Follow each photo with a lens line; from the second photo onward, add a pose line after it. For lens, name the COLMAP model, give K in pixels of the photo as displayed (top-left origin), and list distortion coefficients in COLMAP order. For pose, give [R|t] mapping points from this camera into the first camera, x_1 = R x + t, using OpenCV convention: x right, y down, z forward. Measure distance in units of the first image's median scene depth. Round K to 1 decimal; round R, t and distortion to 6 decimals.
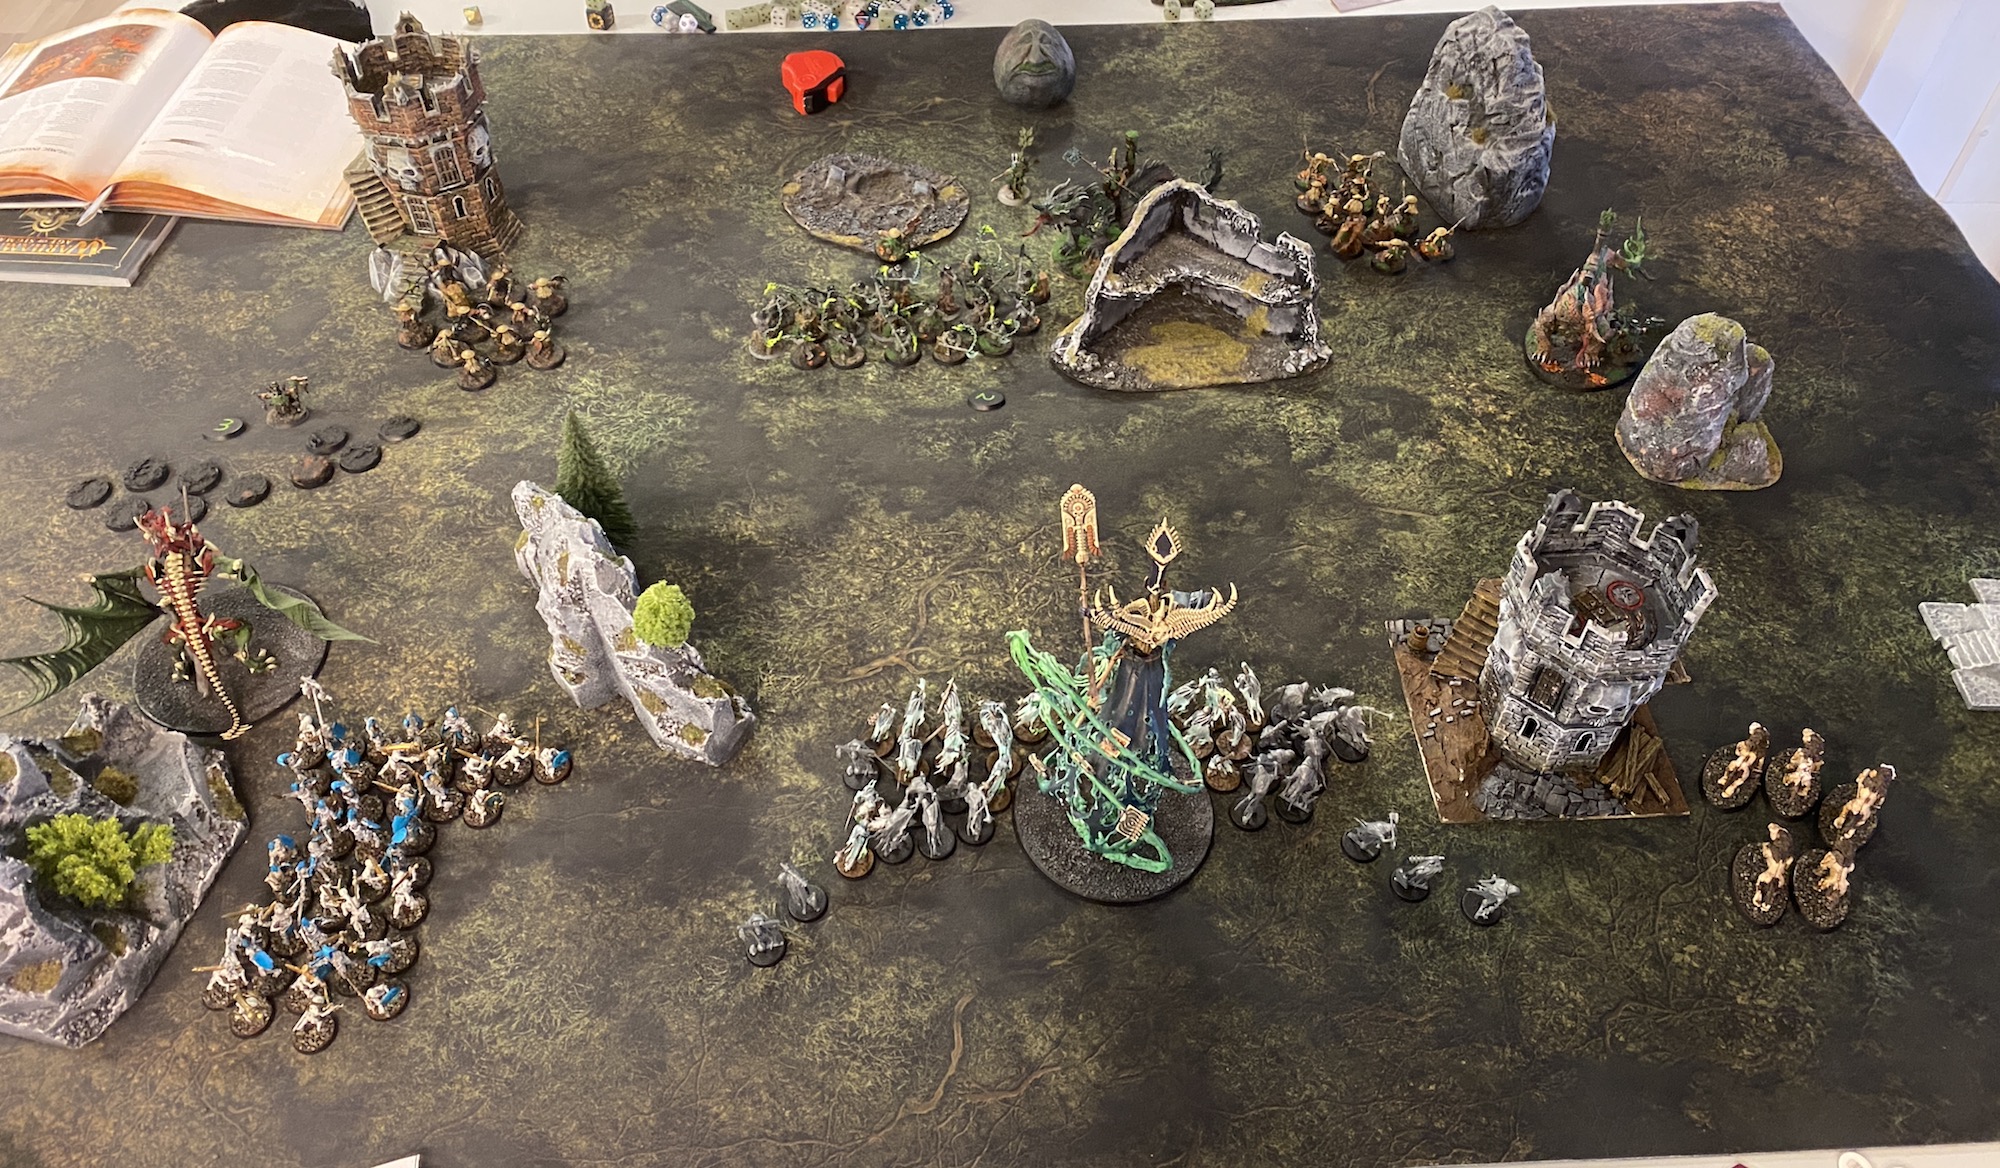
lens RADIAL K [[1478.0, 0, 1002.8], [0, 1478.0, 519.9], [0, 0, 1]] dist [0.008088, -0.011254]
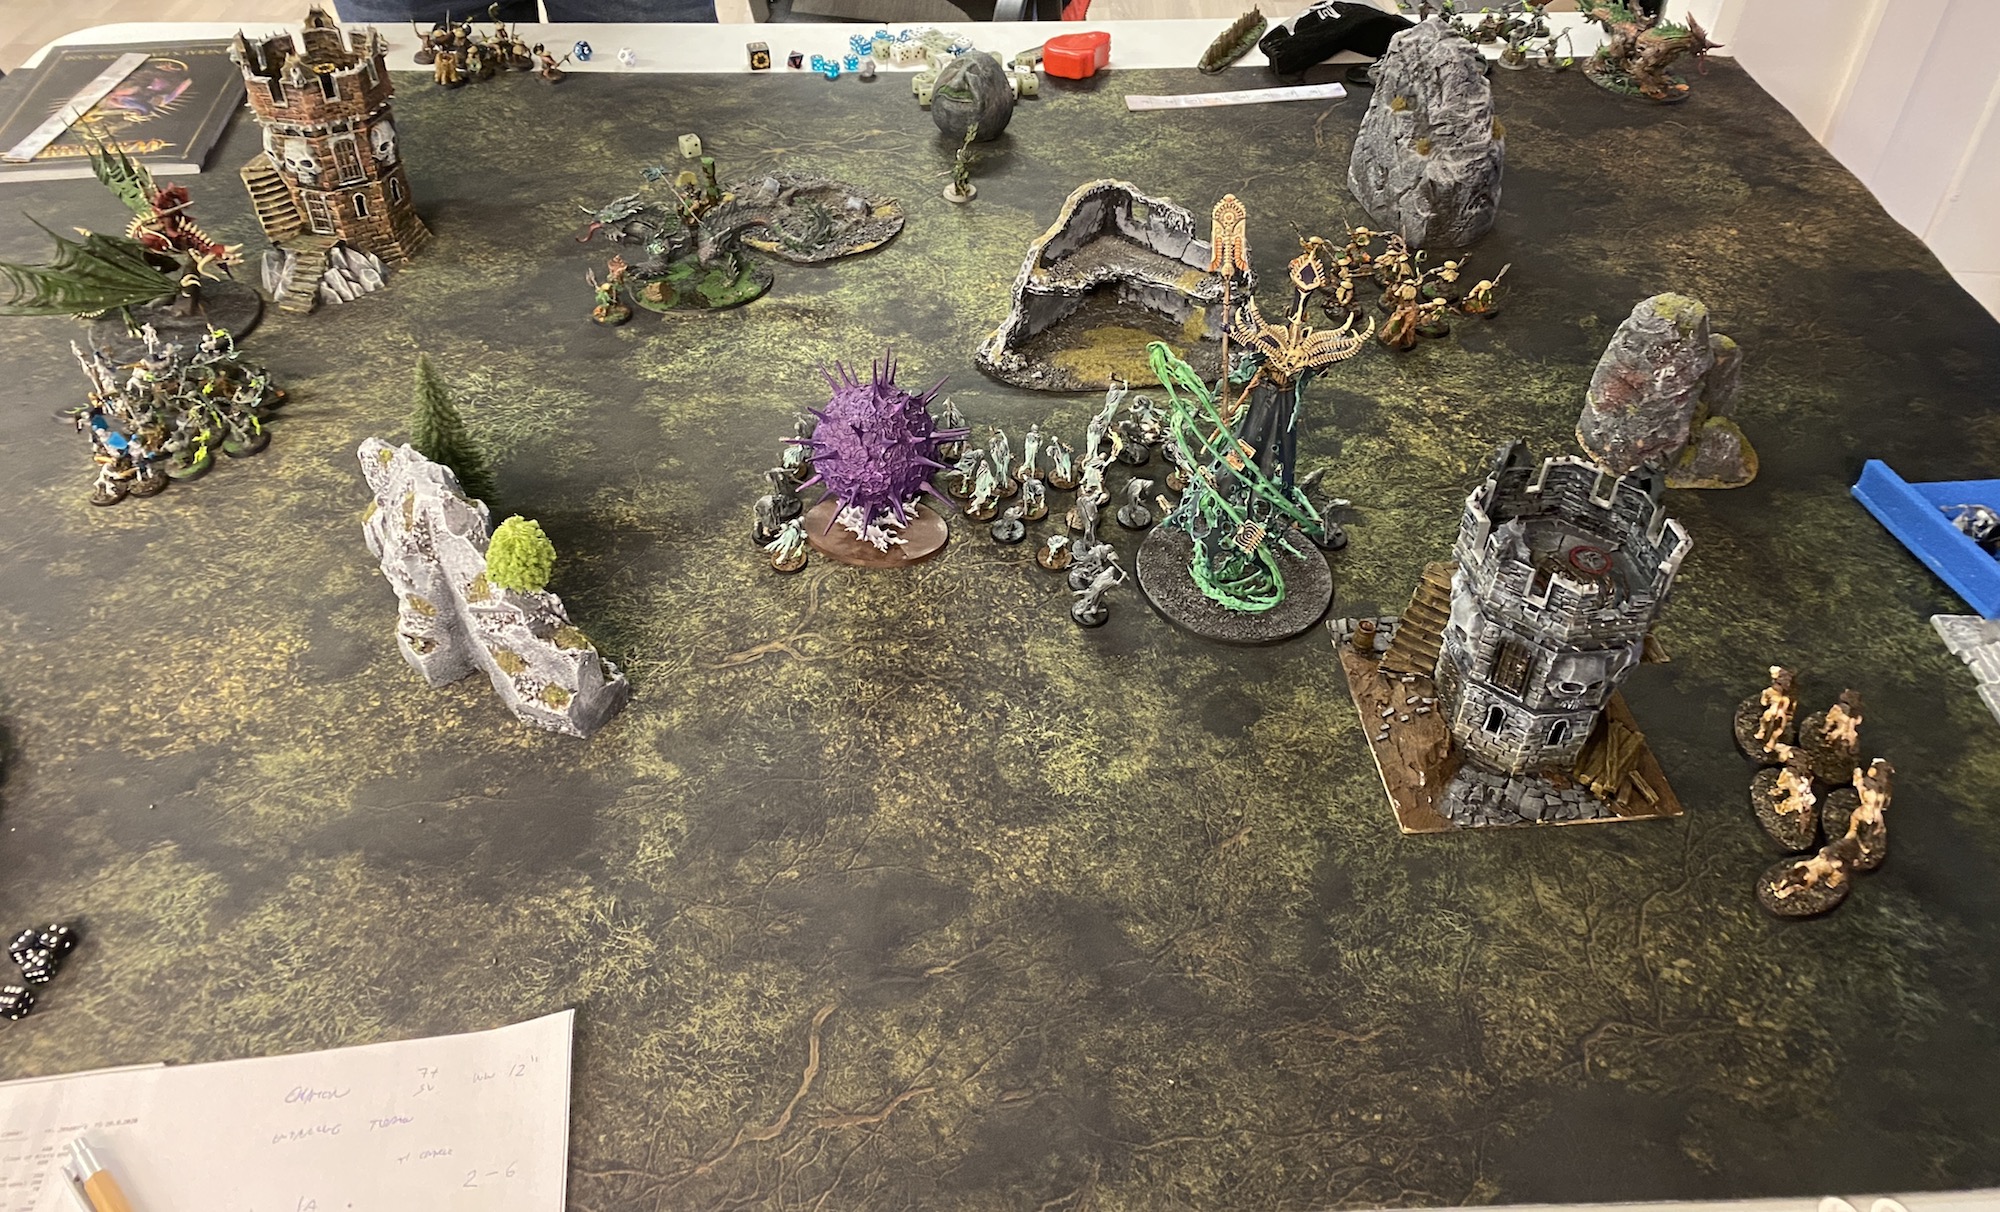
lens RADIAL K [[1495.8, 0, 993.7], [0, 1495.8, 453.5], [0, 0, 1]] dist [0.006271, -0.005297]
pose [[0.999961, 0.008735, -0.001052, 0.052670], [-0.008794, 0.988469, -0.151169, 0.106096], [-0.000281, 0.151173, 0.988507, 0.079843]]
